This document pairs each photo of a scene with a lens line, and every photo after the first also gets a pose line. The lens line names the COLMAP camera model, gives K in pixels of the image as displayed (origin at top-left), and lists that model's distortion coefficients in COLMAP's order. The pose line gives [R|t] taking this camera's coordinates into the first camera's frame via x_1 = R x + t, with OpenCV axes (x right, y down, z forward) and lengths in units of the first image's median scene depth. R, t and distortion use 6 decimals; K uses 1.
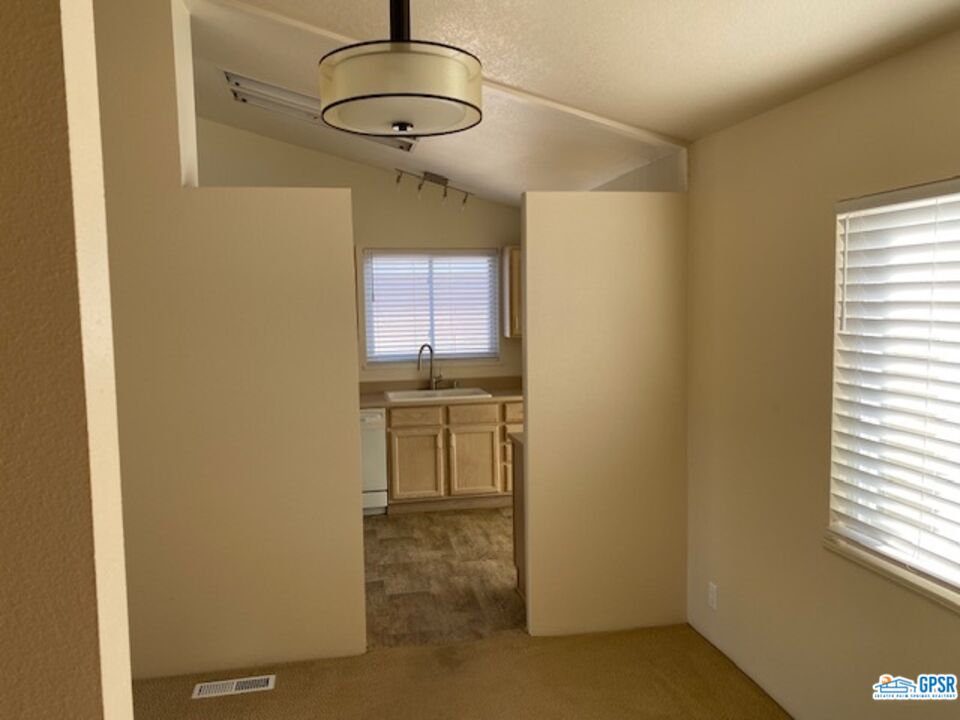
lens RADIAL K [[732.5, 0, 493.5], [0, 732.5, 358.5], [0, 0, 1]] dist [0.134868, -0.169048]
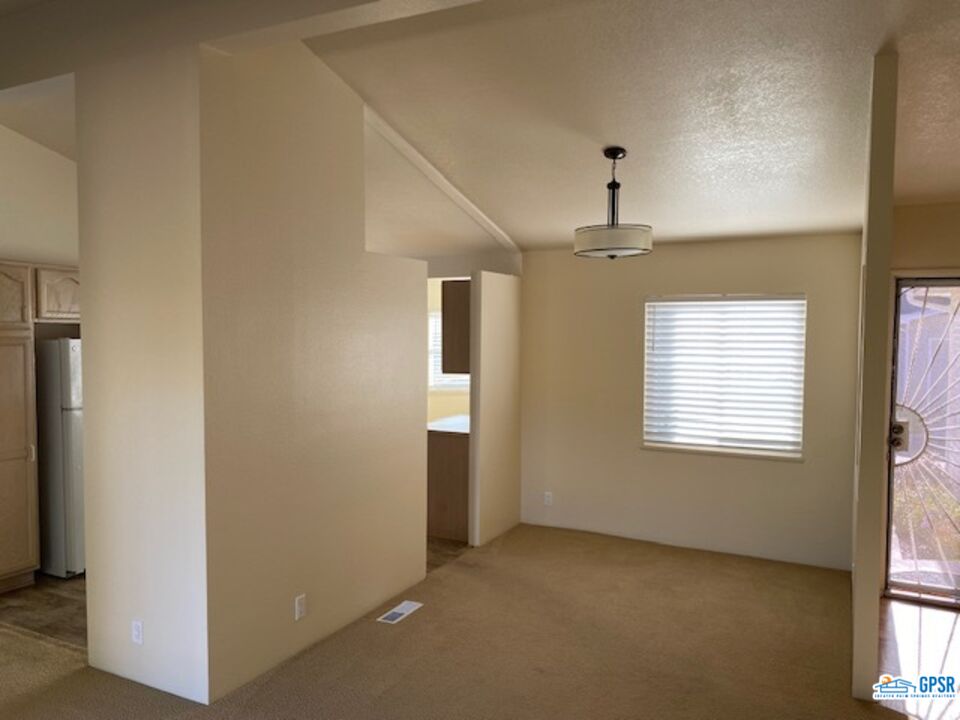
lens RADIAL K [[732.5, 0, 493.5], [0, 732.5, 358.5], [0, 0, 1]] dist [0.134868, -0.169048]
pose [[0.621992, -0.026277, 0.782583, -0.381306], [0.058650, 0.998193, -0.013098, -0.003574], [-0.780824, 0.054045, 0.622409, -0.012785]]
